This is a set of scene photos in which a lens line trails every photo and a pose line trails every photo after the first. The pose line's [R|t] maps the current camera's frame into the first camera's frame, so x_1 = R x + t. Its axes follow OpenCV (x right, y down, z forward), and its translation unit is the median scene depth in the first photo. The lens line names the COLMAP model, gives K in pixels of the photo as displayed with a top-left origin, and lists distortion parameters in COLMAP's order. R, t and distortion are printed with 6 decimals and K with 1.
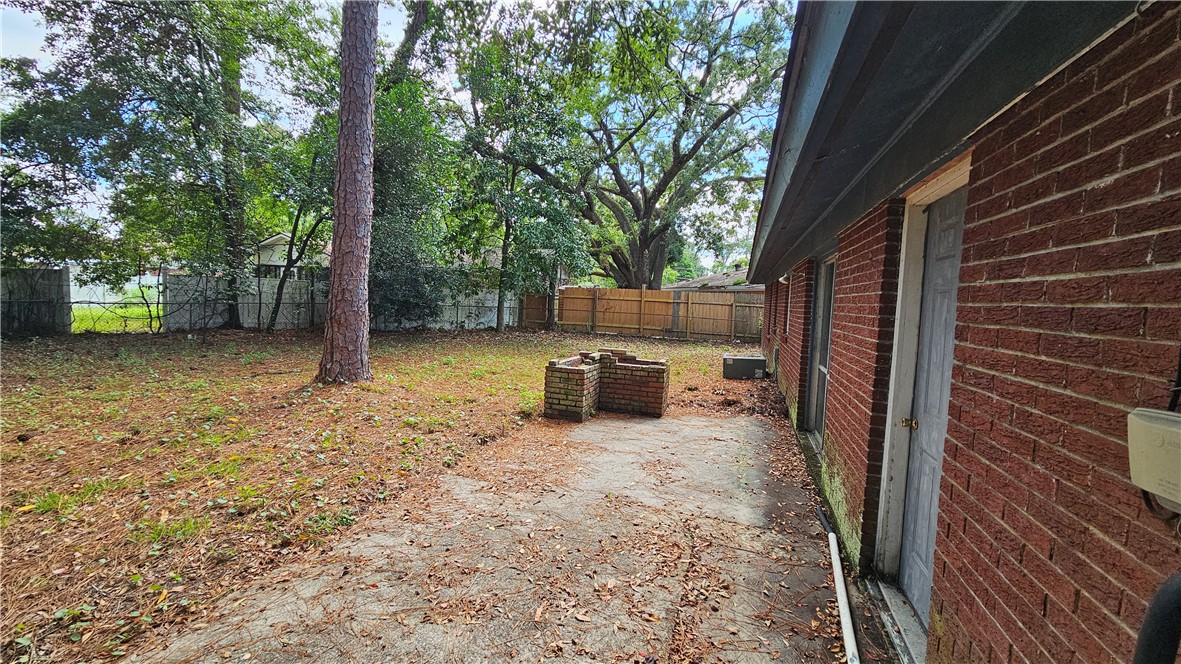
lens RADIAL K [[491.3, 0, 582.1], [0, 491.3, 328.7], [0, 0, 1]] dist [-0.000716, -0.000149]
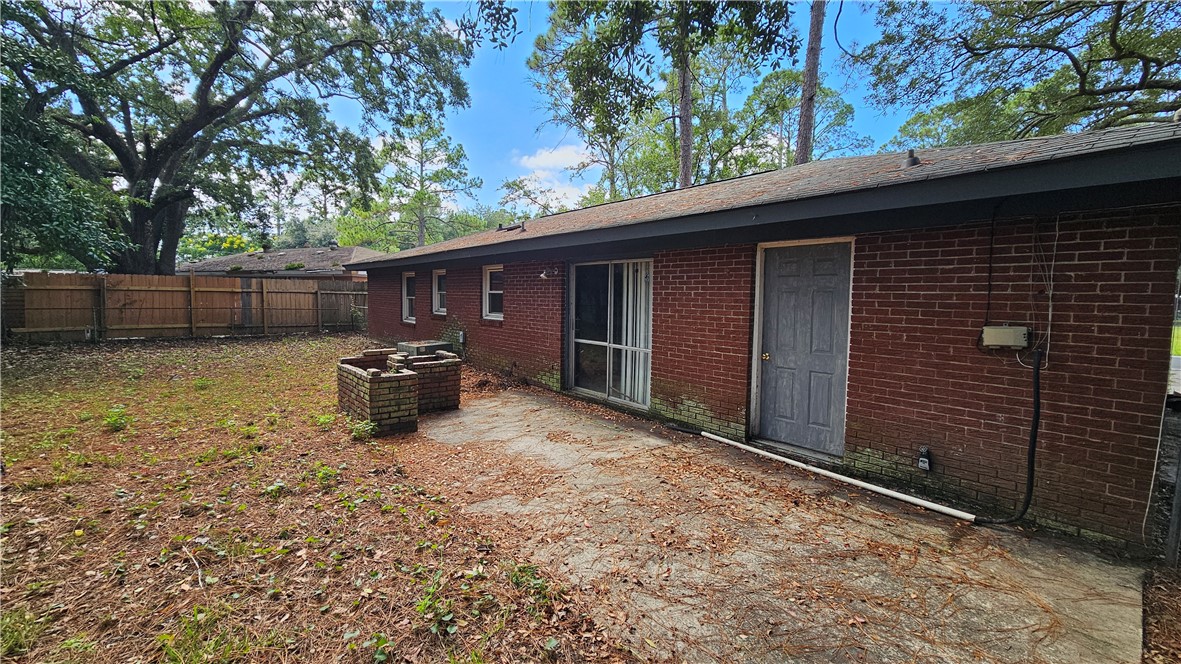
lens RADIAL K [[491.3, 0, 584.7], [0, 491.3, 329.4], [0, 0, 1]] dist [-0.000716, -0.000149]
pose [[0.523206, -0.097316, 0.846632, -0.804694], [0.062585, 0.995164, 0.075712, -0.066159], [-0.849905, 0.013373, 0.526766, 0.322120]]
